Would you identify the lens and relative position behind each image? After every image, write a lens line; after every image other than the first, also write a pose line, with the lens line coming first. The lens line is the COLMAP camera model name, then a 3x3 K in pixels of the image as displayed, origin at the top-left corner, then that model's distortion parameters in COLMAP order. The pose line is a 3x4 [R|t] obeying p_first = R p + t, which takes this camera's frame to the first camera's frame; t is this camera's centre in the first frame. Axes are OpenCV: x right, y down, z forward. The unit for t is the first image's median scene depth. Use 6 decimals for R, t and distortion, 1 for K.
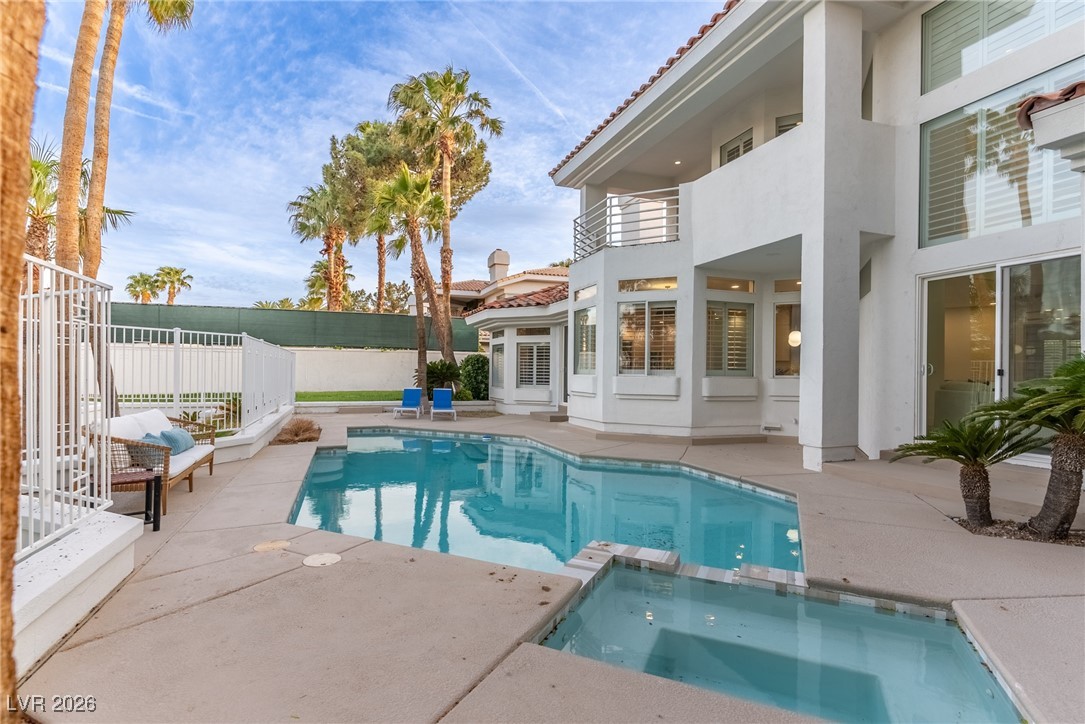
lens RADIAL K [[535.2, 0, 541.0], [0, 535.2, 377.0], [0, 0, 1]] dist [-0.001210, -0.000487]
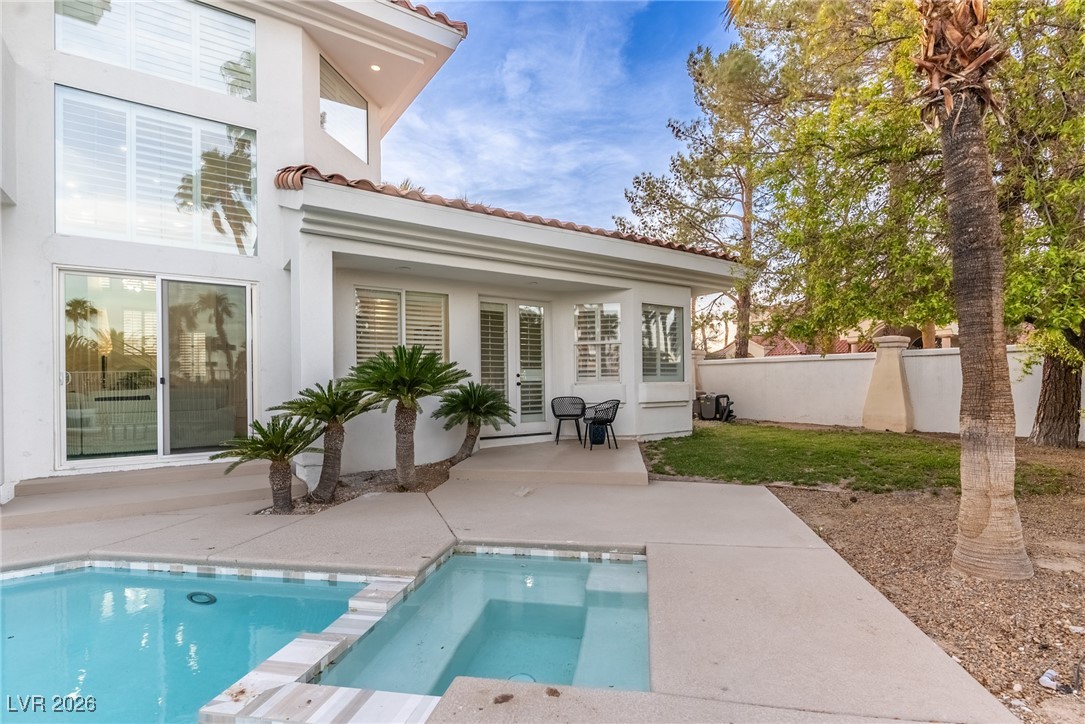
lens RADIAL K [[531.9, 0, 541.5], [0, 531.9, 372.0], [0, 0, 1]] dist [0.000084, 0.000031]
pose [[-0.236125, 0.007034, 0.971697, -0.498926], [0.017783, 0.999838, -0.002917, -0.013669], [-0.971560, 0.016591, -0.236211, 0.830525]]
